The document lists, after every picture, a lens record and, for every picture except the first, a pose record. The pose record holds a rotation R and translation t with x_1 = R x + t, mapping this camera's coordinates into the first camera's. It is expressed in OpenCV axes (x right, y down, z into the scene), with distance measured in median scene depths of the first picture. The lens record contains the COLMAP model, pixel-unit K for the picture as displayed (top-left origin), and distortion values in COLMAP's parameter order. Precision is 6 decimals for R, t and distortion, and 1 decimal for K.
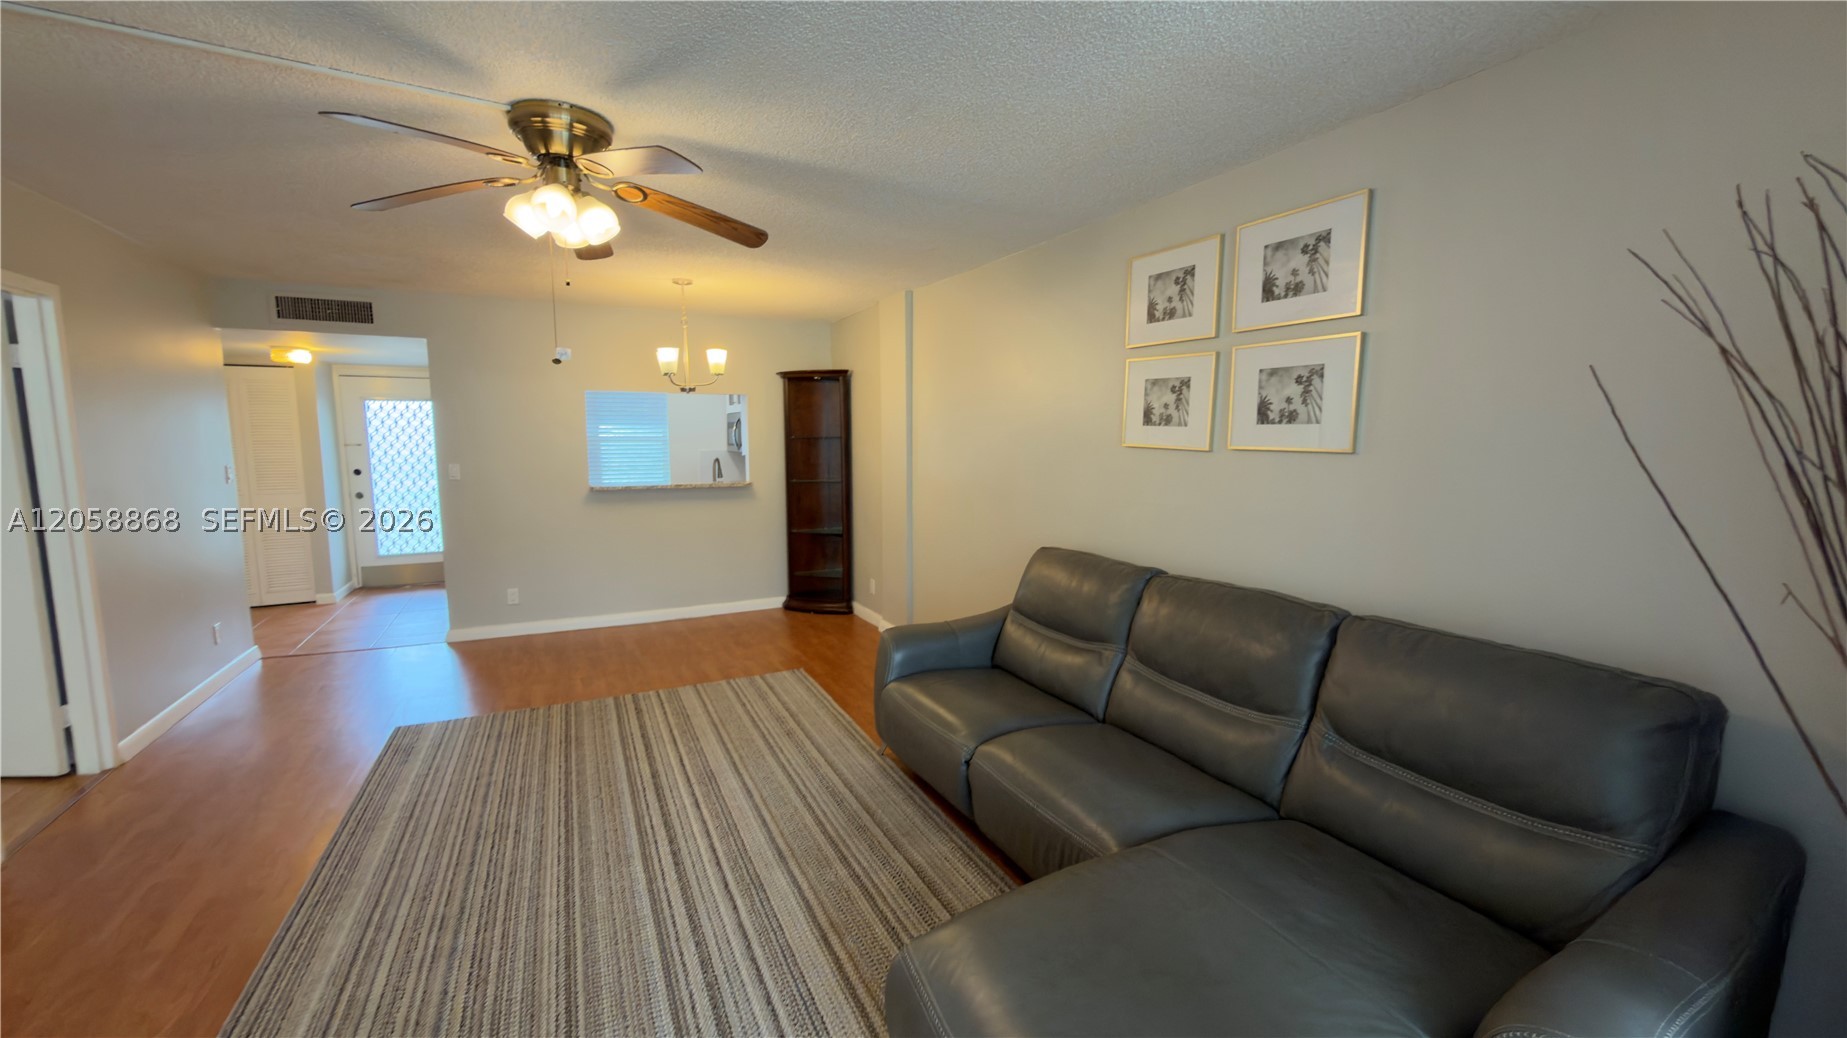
lens RADIAL K [[741.8, 0, 922.2], [0, 741.8, 525.5], [0, 0, 1]] dist [-0.000439, 0.001004]
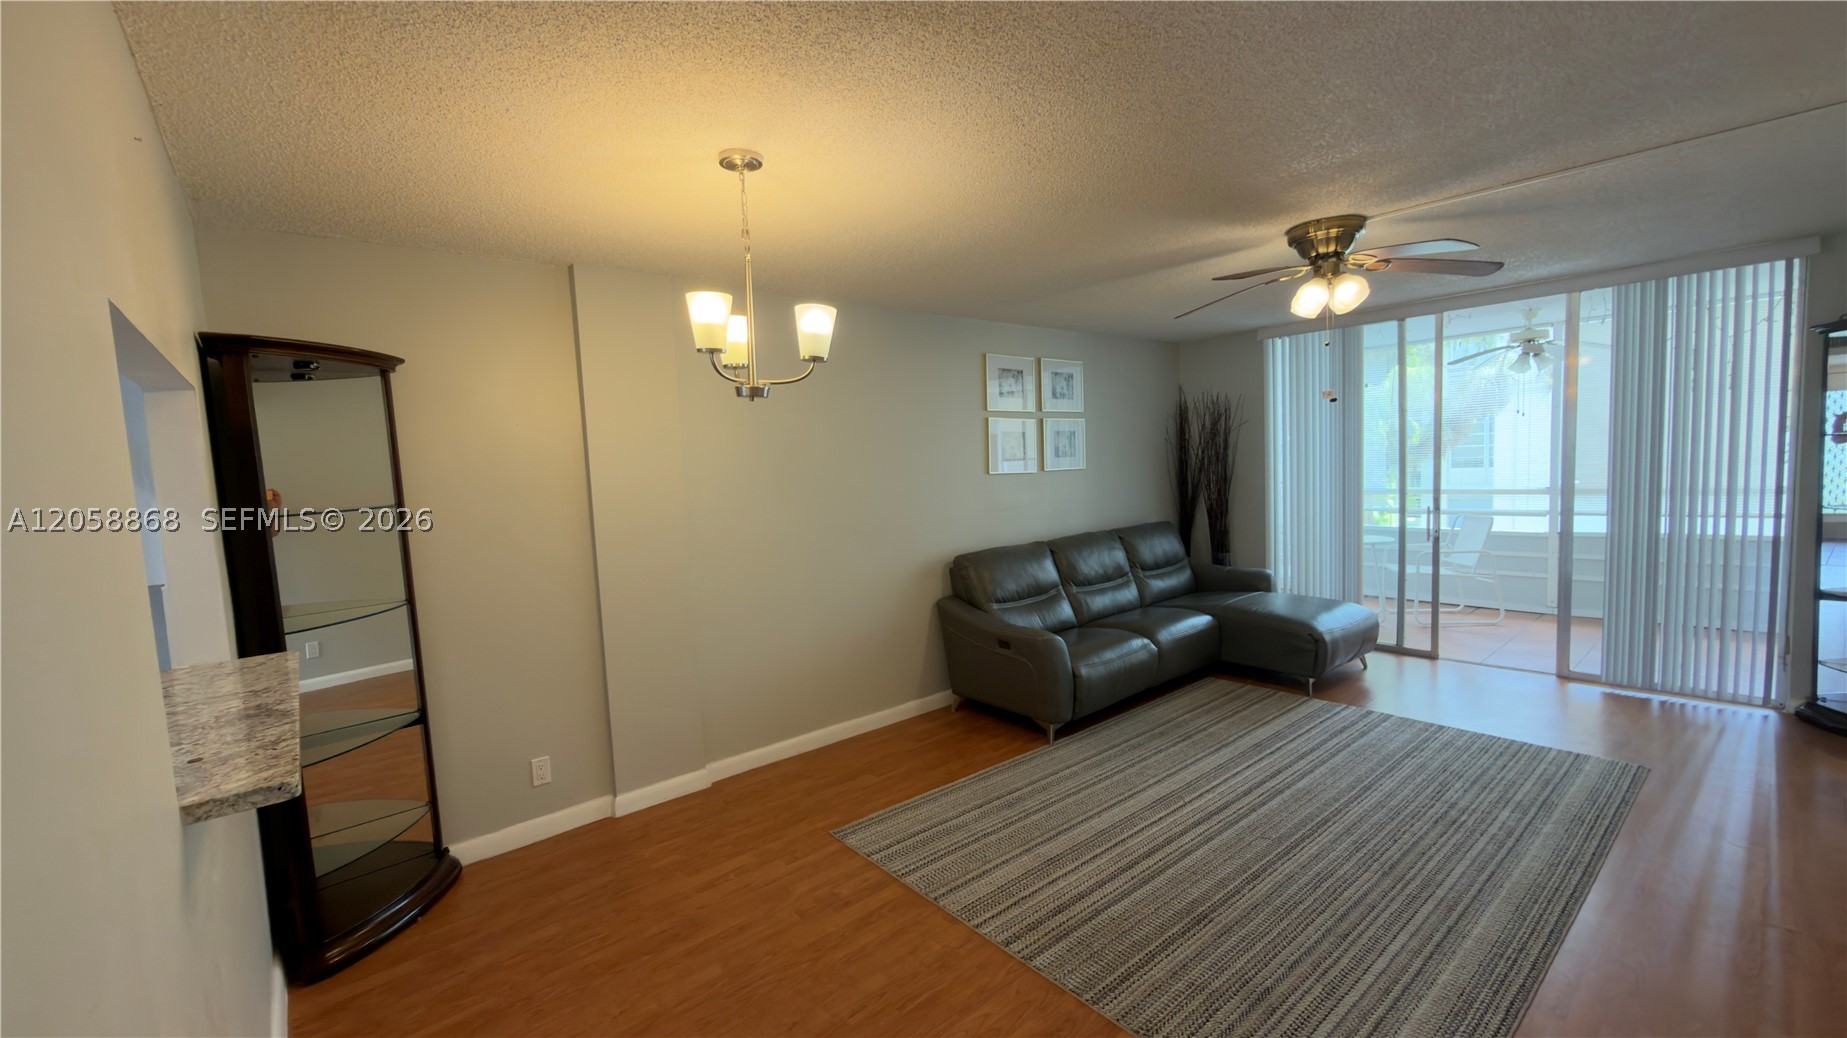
lens RADIAL K [[741.8, 0, 928.0], [0, 741.8, 522.8], [0, 0, 1]] dist [-0.000439, 0.001004]
pose [[-0.244385, -0.072808, 0.966941, -1.343580], [0.160305, 0.980423, 0.114339, -0.231641], [-0.956336, 0.182949, -0.227929, 1.702770]]
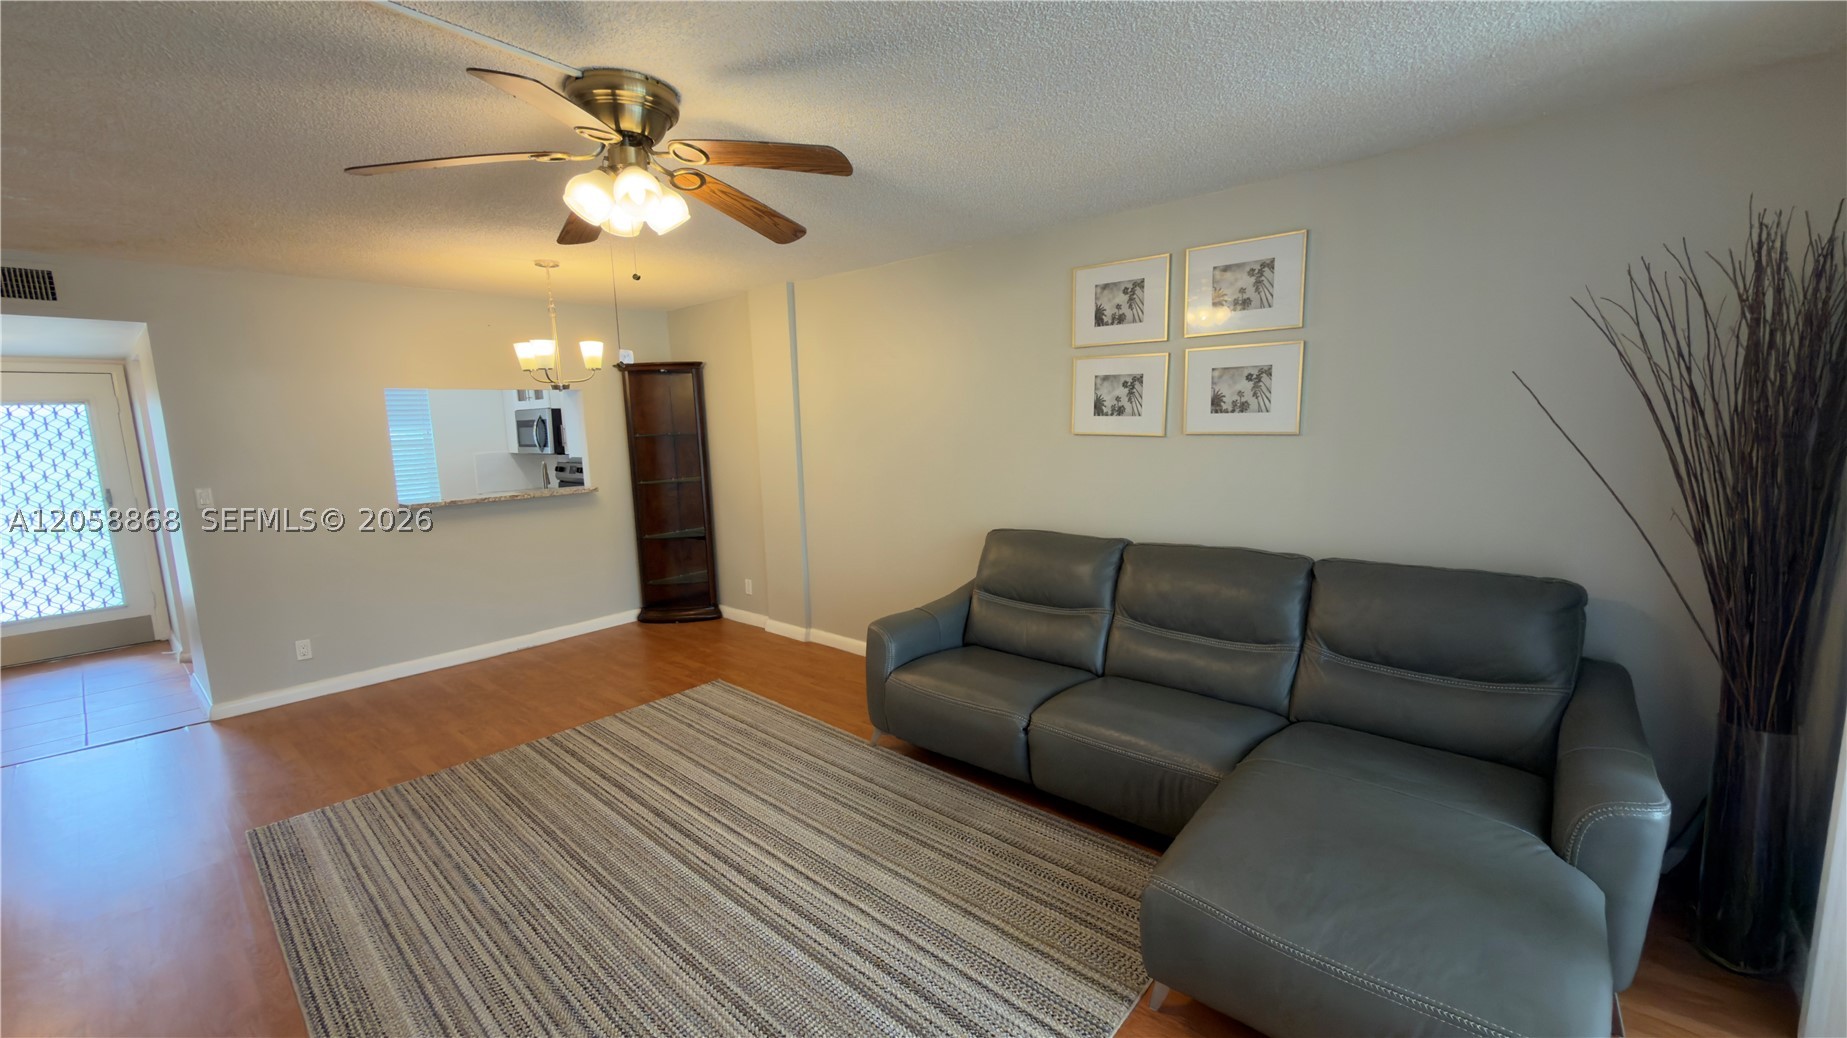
lens RADIAL K [[741.8, 0, 925.0], [0, 741.8, 527.2], [0, 0, 1]] dist [-0.000439, 0.001004]
pose [[0.927400, -0.083145, 0.364713, -0.416566], [0.075107, 0.996518, 0.036197, -0.027377], [-0.366453, -0.006177, 0.930416, 0.032806]]
